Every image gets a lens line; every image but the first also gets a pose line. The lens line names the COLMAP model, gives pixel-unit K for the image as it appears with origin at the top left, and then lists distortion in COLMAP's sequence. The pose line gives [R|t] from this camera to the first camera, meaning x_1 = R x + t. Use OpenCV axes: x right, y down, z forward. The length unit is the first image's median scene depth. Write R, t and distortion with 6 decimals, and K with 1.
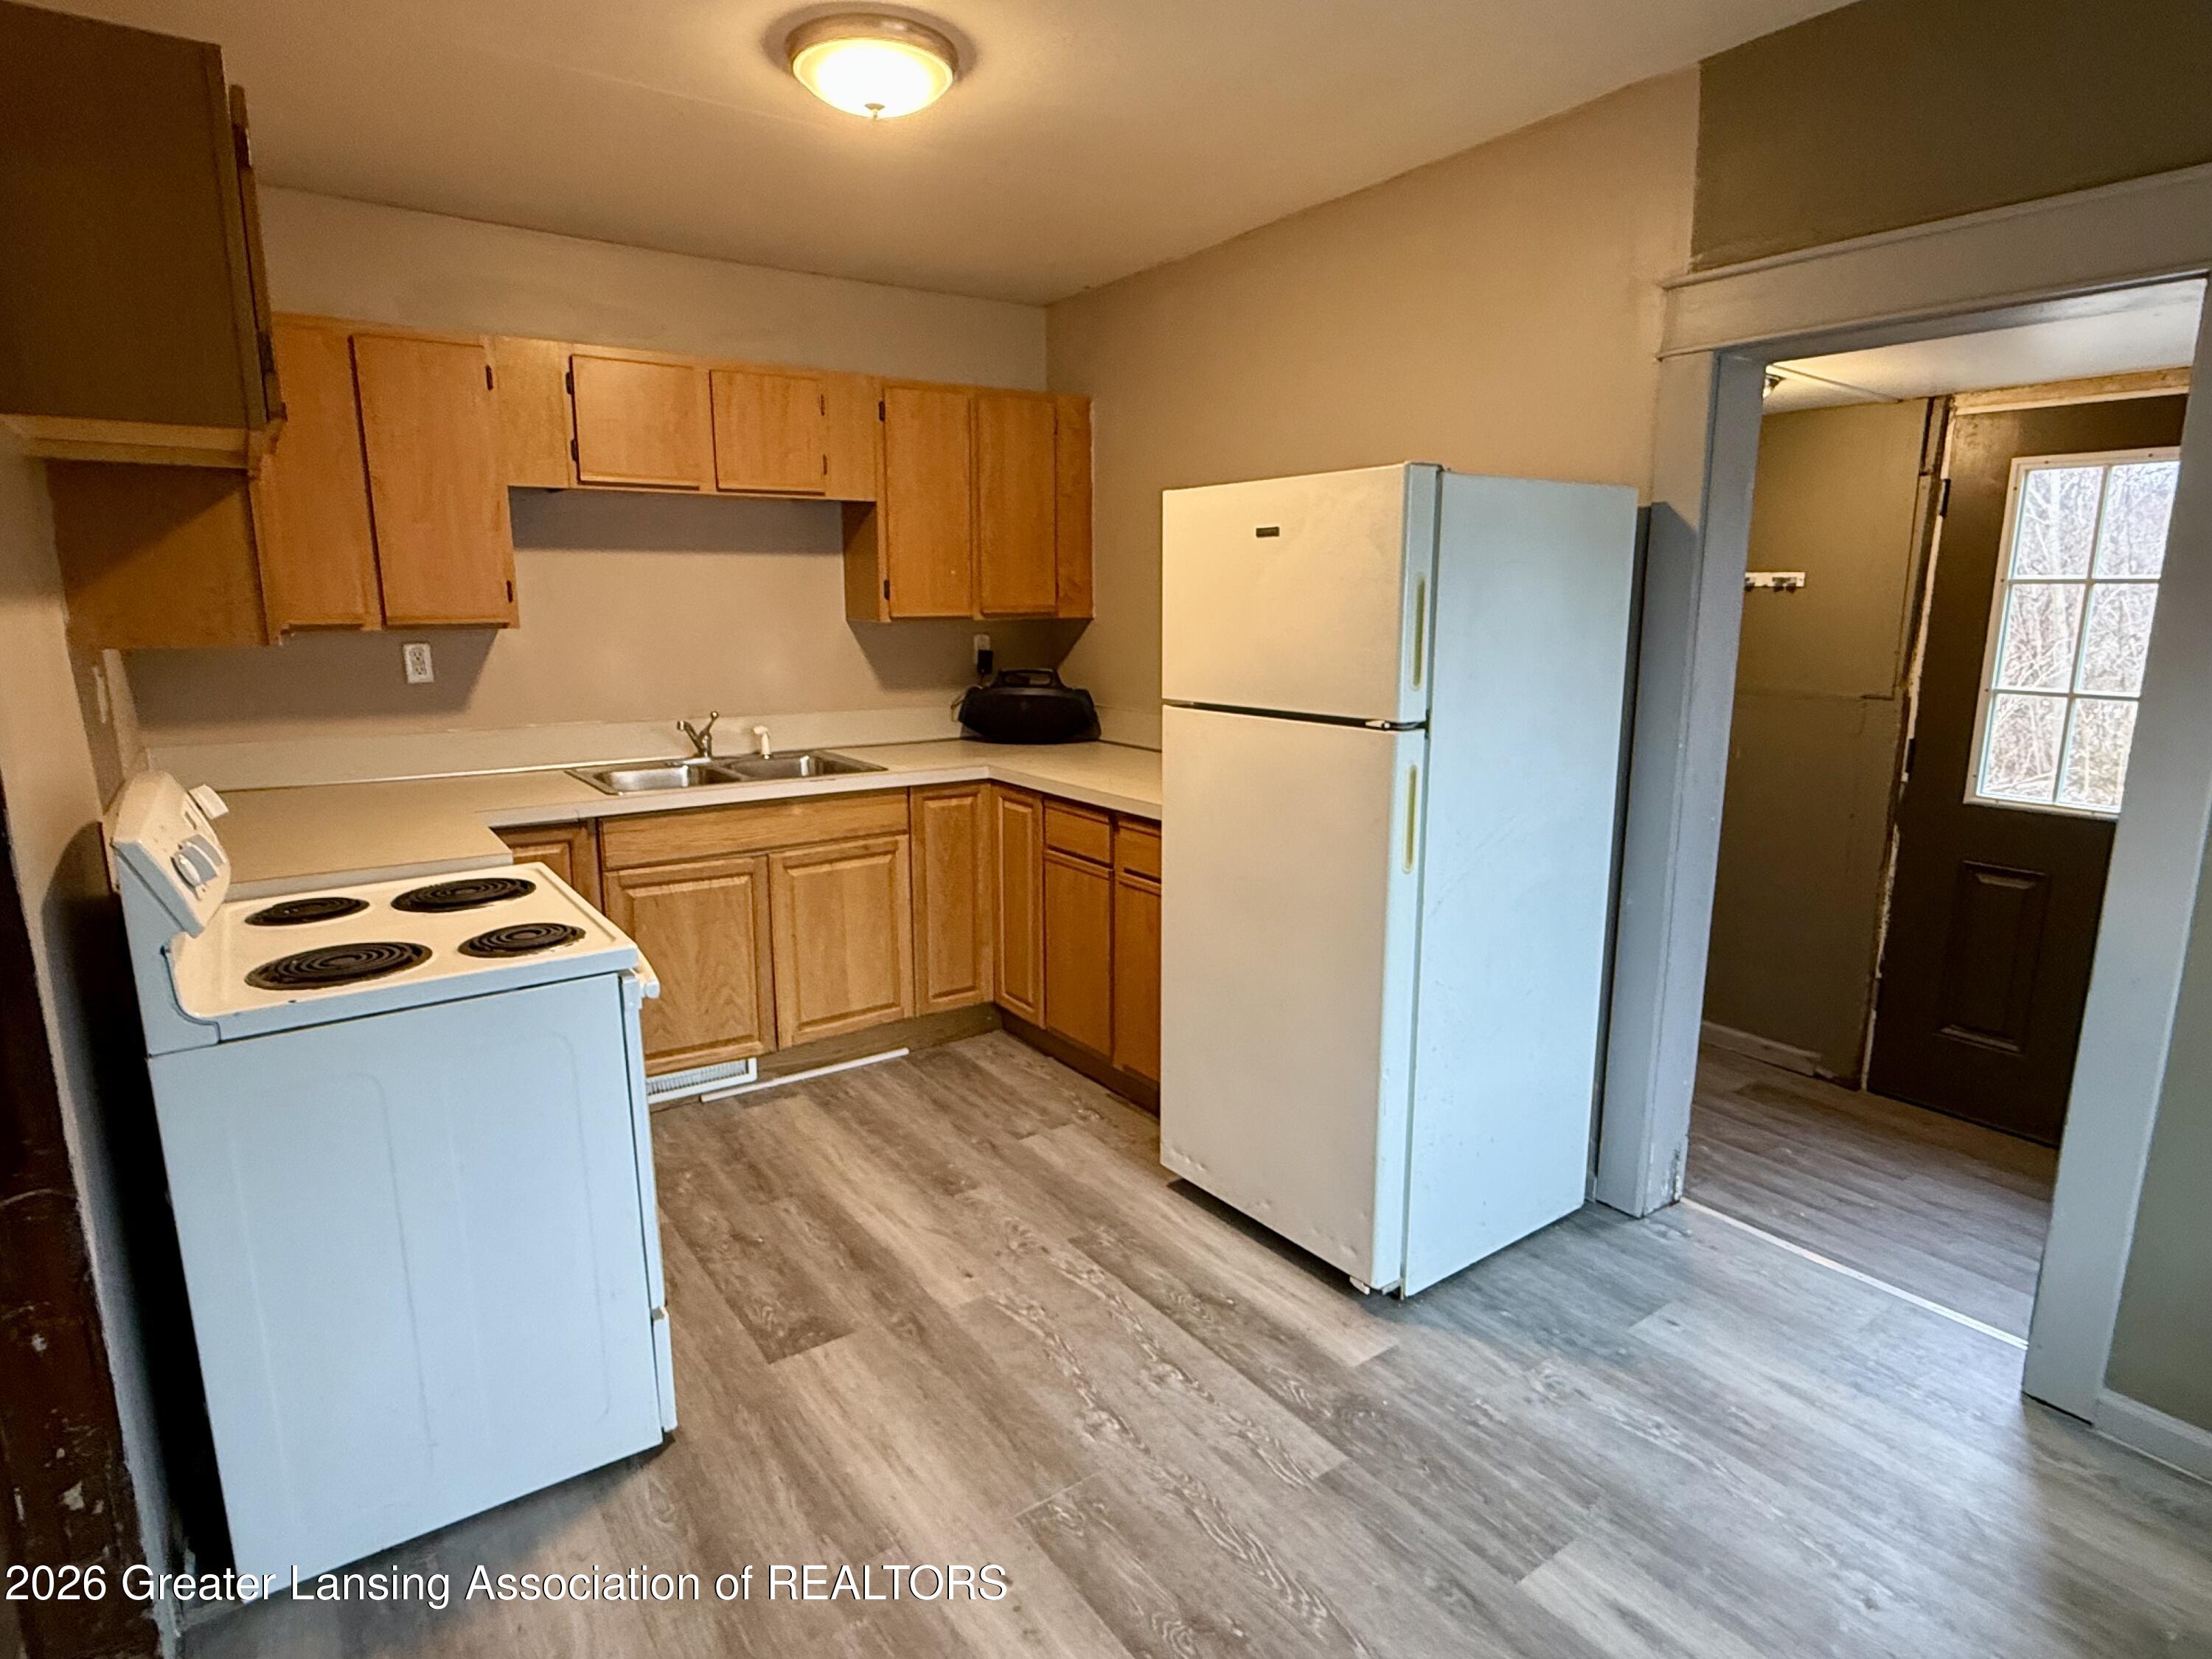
lens RADIAL K [[1211.2, 0, 1104.6], [0, 1211.2, 839.5], [0, 0, 1]] dist [-0.001558, 0.000492]
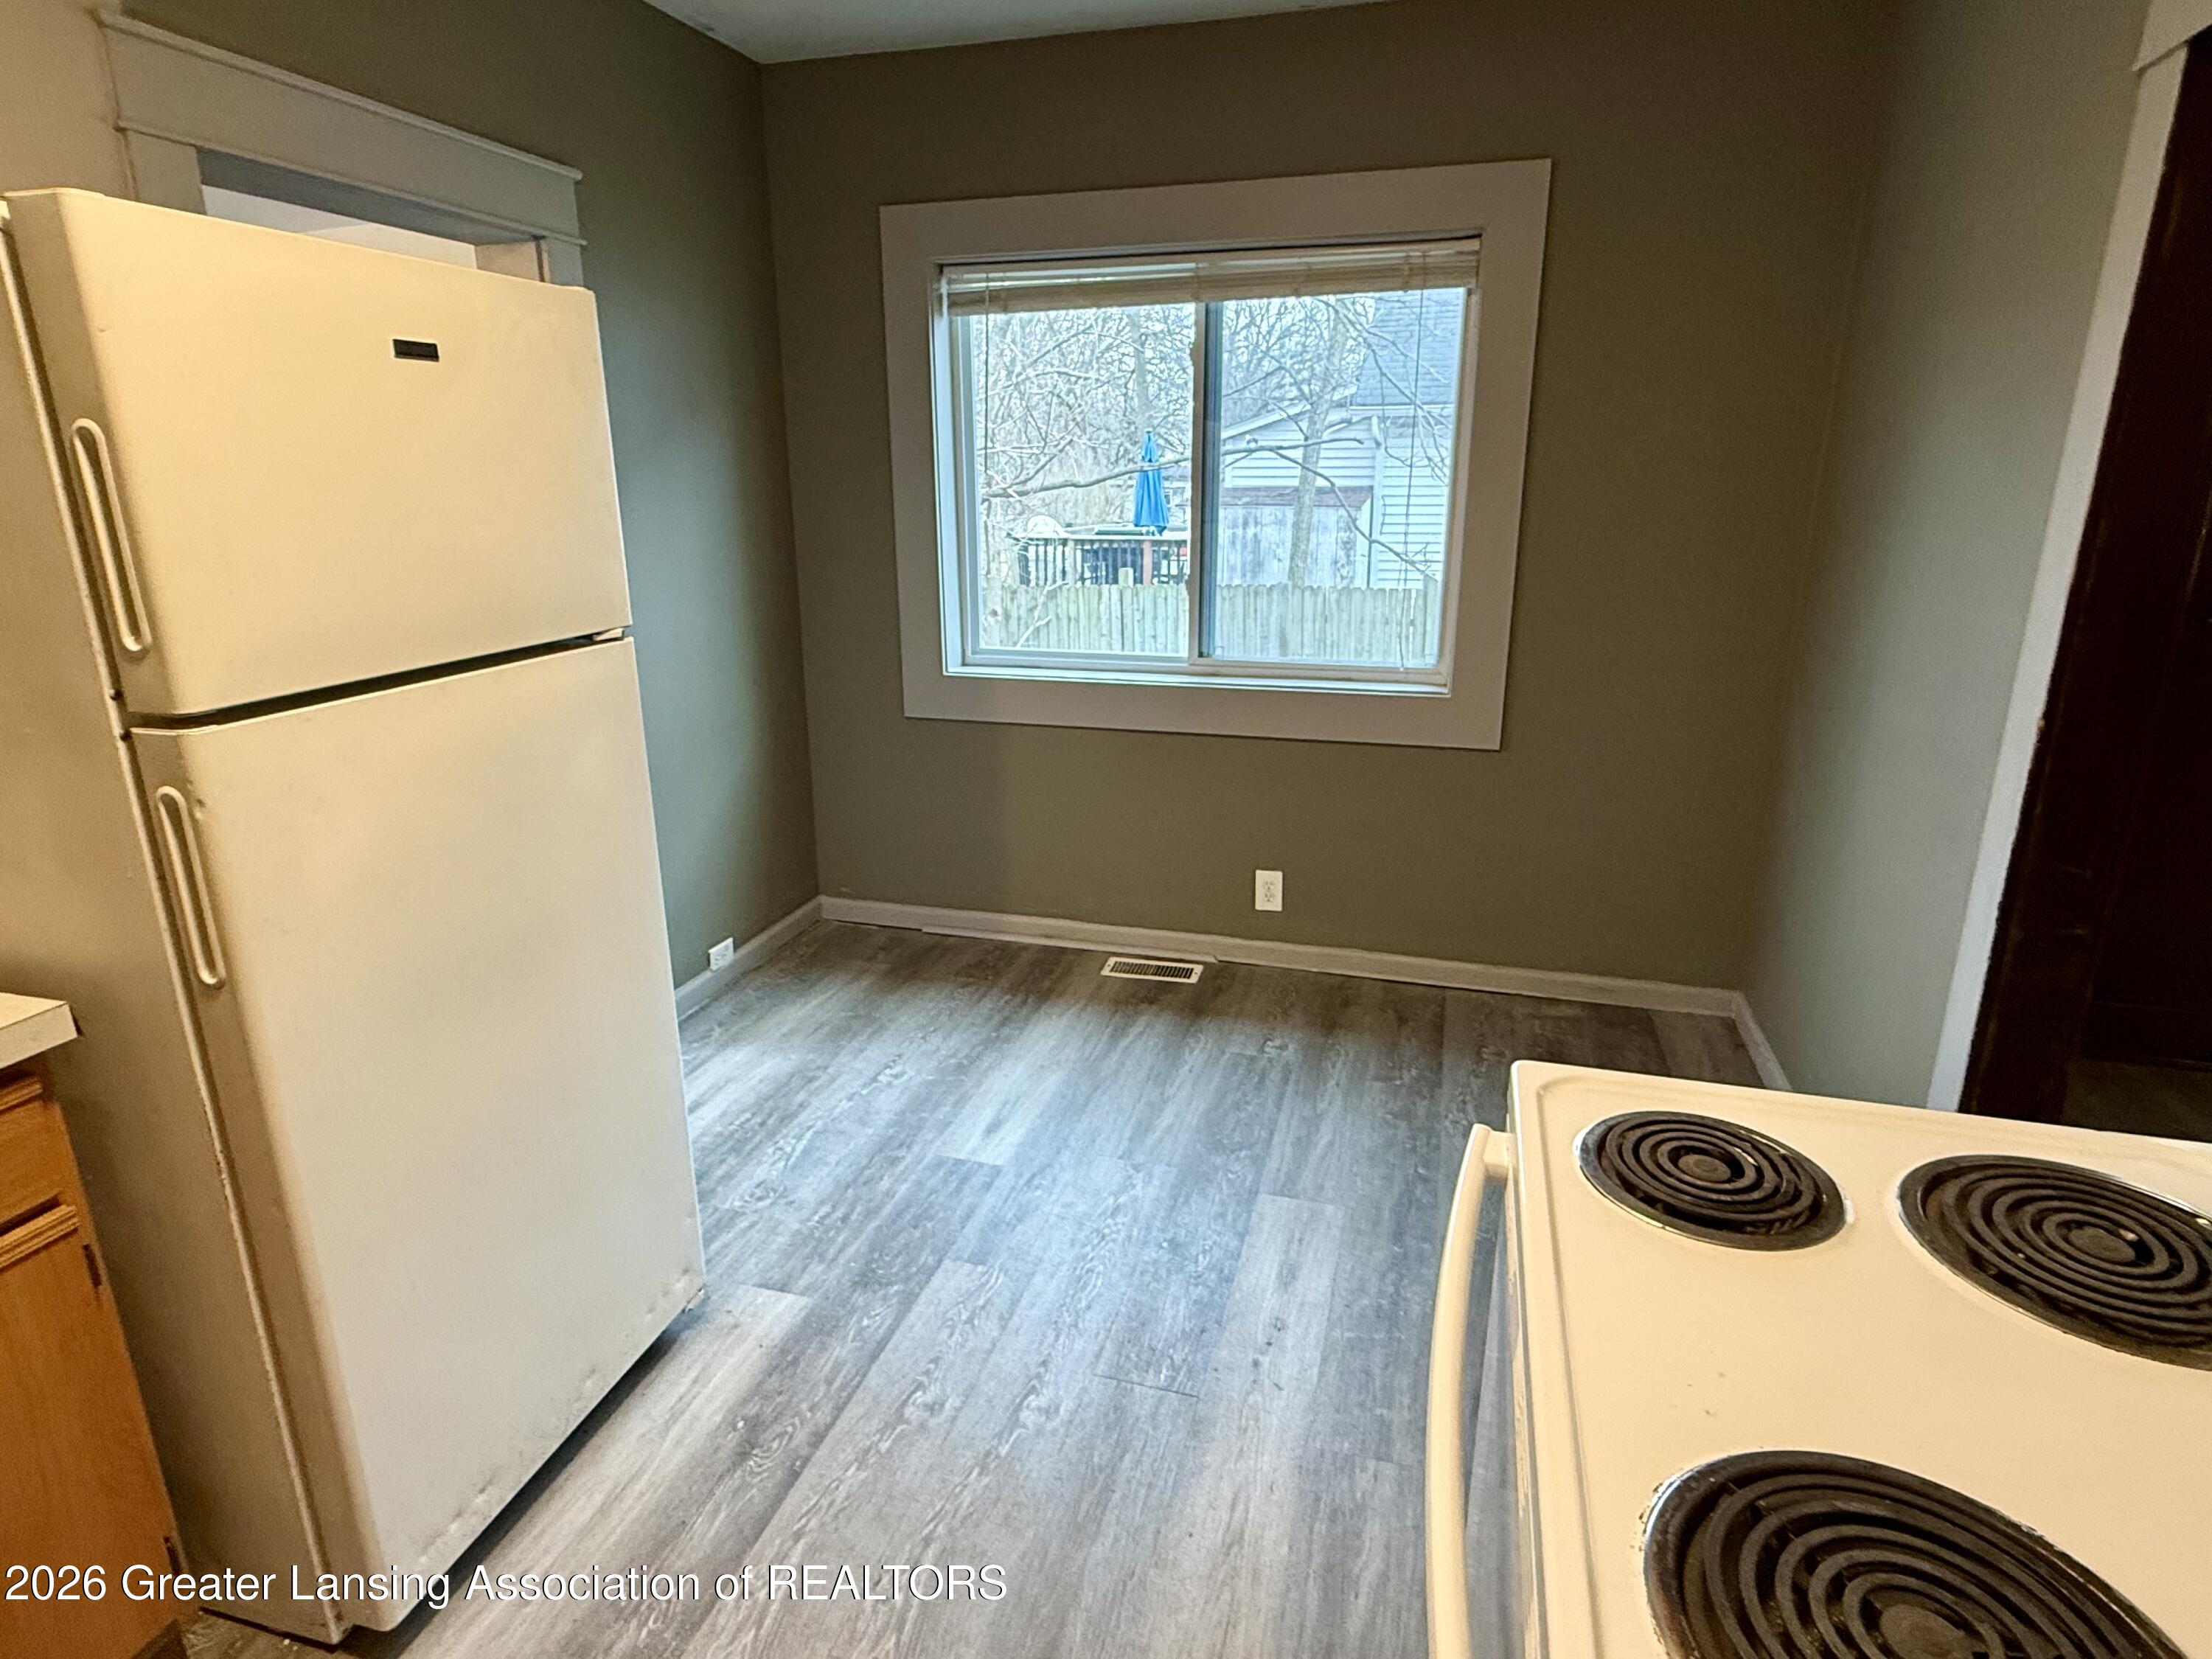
lens RADIAL K [[1211.2, 0, 1100.0], [0, 1211.2, 830.7], [0, 0, 1]] dist [-0.001558, 0.000492]
pose [[-0.619141, -0.219364, 0.754019, -1.365328], [0.166512, 0.901683, 0.399050, -0.561178], [-0.767423, 0.372621, -0.521742, 2.846601]]
